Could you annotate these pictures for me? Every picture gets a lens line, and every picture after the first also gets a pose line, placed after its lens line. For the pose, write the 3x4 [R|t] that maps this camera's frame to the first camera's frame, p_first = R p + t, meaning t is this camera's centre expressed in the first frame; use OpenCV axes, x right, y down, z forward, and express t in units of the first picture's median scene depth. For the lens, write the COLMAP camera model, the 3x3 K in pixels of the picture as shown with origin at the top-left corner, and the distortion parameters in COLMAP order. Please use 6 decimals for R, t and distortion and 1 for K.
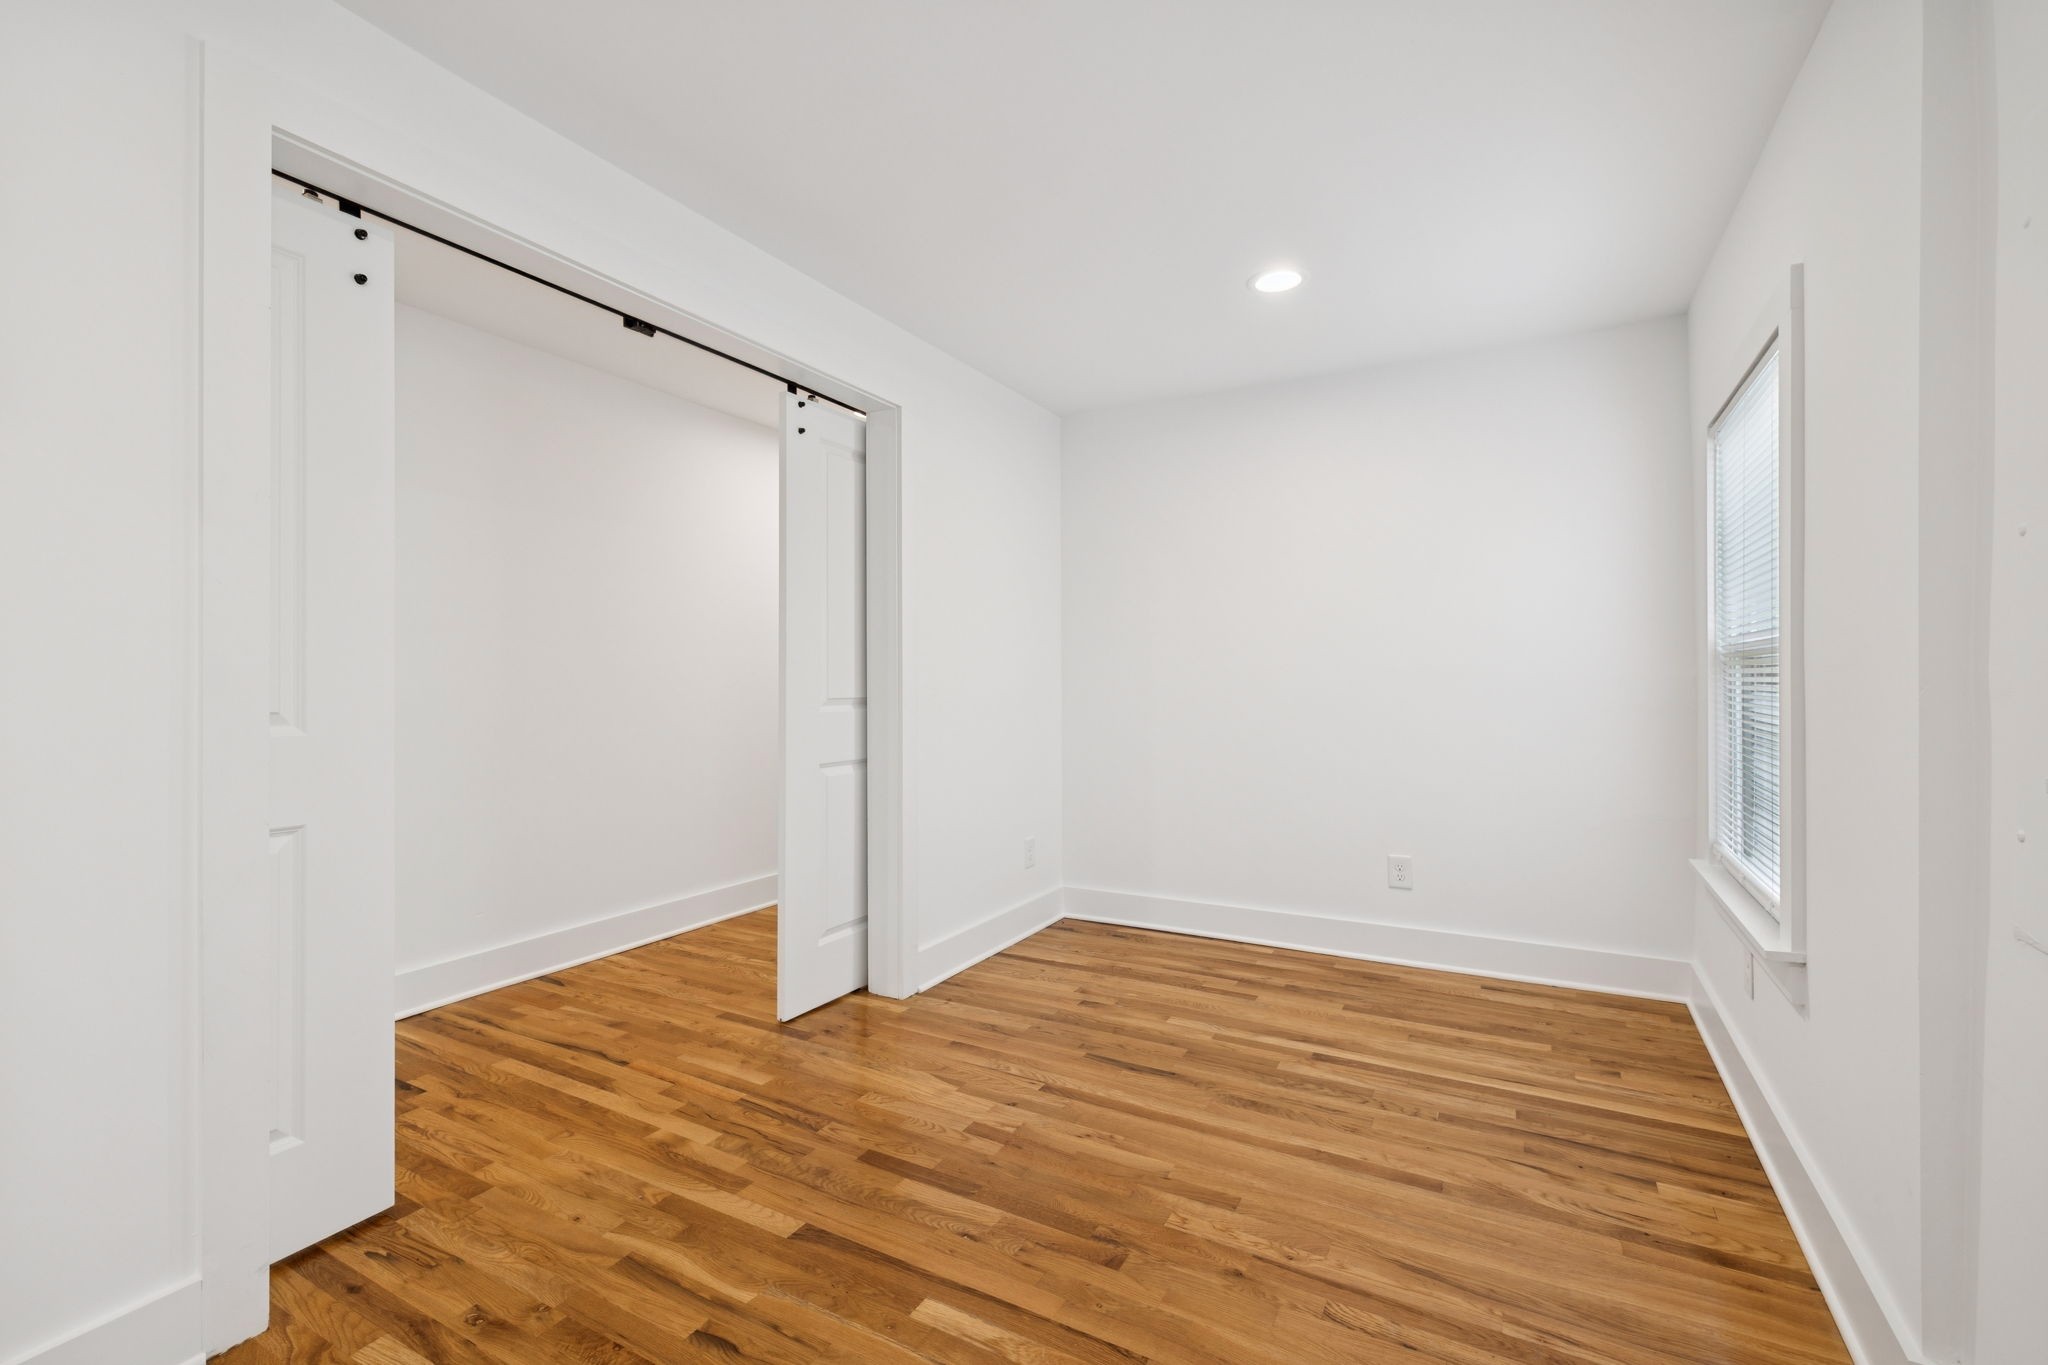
lens RADIAL K [[881.4, 0, 1024.0], [0, 881.4, 682.5], [0, 0, 1]] dist [-0.001014, -0.000228]
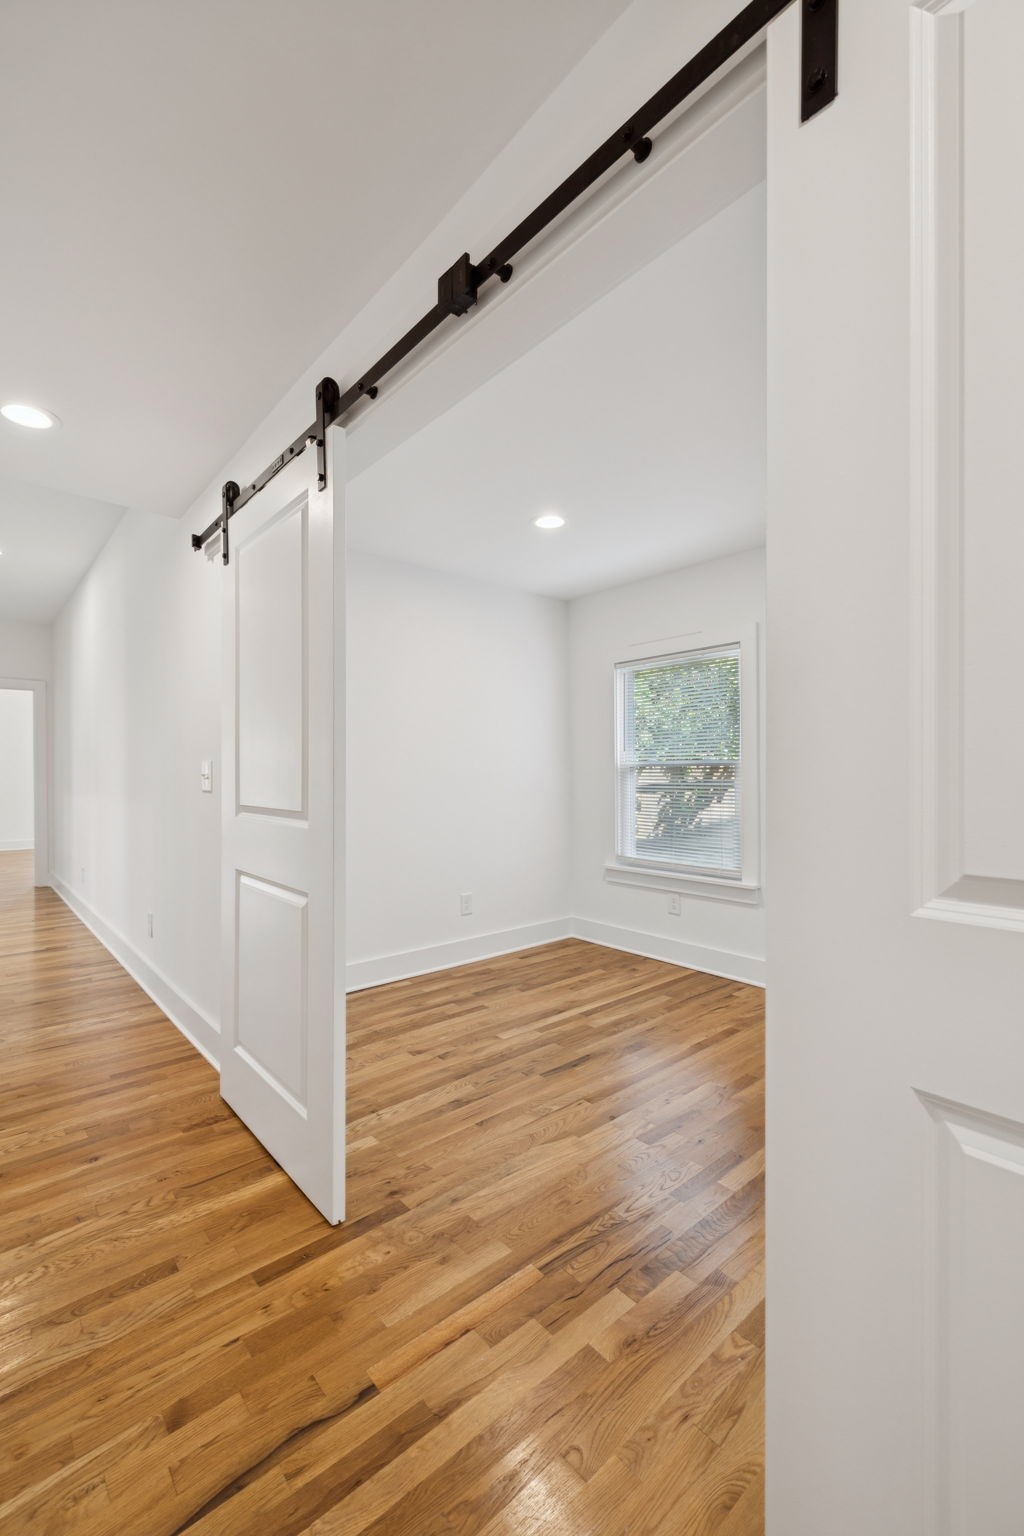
lens RADIAL K [[661.0, 0, 512.0], [0, 661.0, 768.0], [0, 0, 1]] dist [-0.001014, -0.000228]
pose [[0.347096, 0.006905, 0.937804, -0.792029], [0.007747, 0.999918, -0.010229, -0.005786], [-0.937797, 0.010816, 0.347014, 0.676388]]
